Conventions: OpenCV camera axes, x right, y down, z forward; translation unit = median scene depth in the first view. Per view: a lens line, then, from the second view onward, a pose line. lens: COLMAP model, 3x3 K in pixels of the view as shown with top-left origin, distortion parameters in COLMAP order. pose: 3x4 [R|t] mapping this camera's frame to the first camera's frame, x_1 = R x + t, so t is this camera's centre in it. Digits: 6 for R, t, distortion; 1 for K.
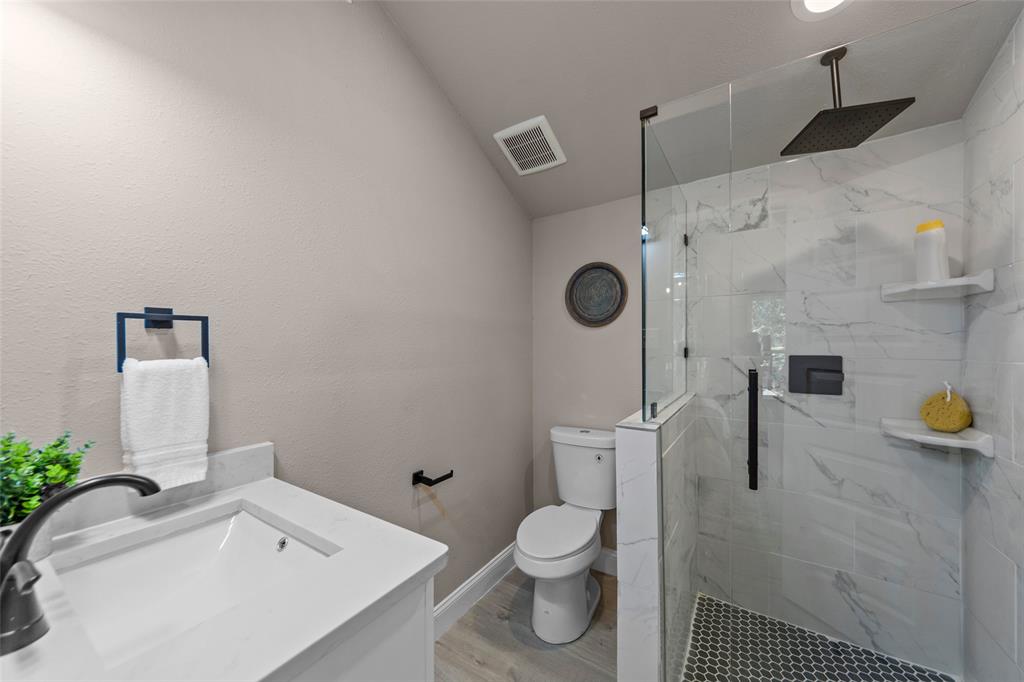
lens RADIAL K [[371.2, 0, 513.5], [0, 371.2, 344.3], [0, 0, 1]] dist [0.002269, 0.000063]
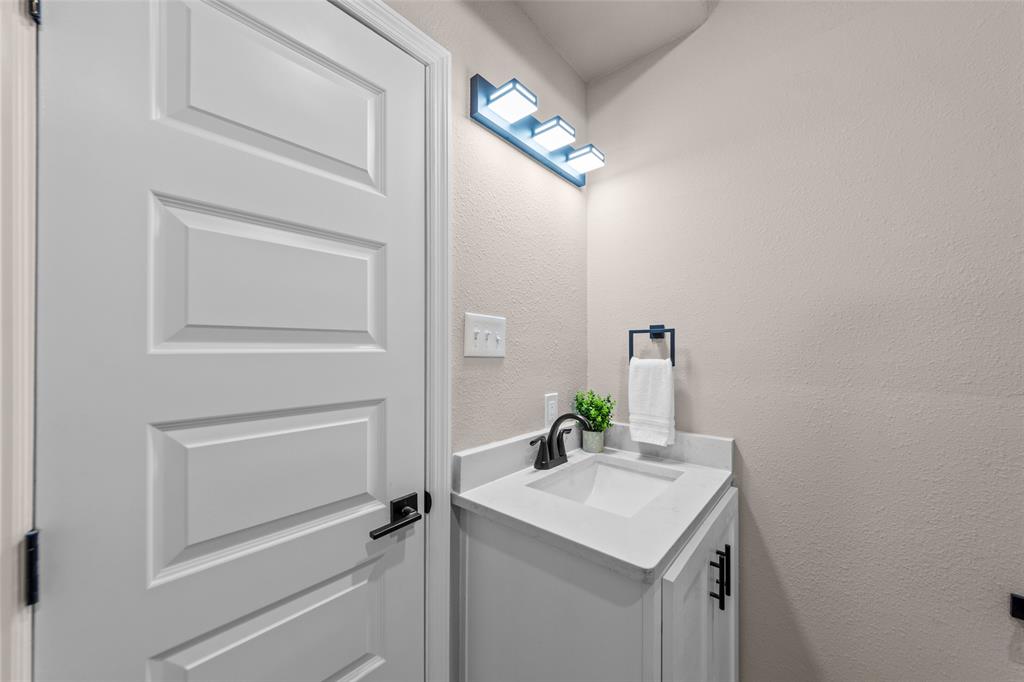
lens RADIAL K [[371.2, 0, 512.6], [0, 371.2, 344.7], [0, 0, 1]] dist [0.002269, 0.000063]
pose [[-0.154555, -0.008569, -0.987947, 0.650239], [-0.004581, 0.999958, -0.007957, -0.002978], [0.987974, 0.003296, -0.154588, 0.664883]]
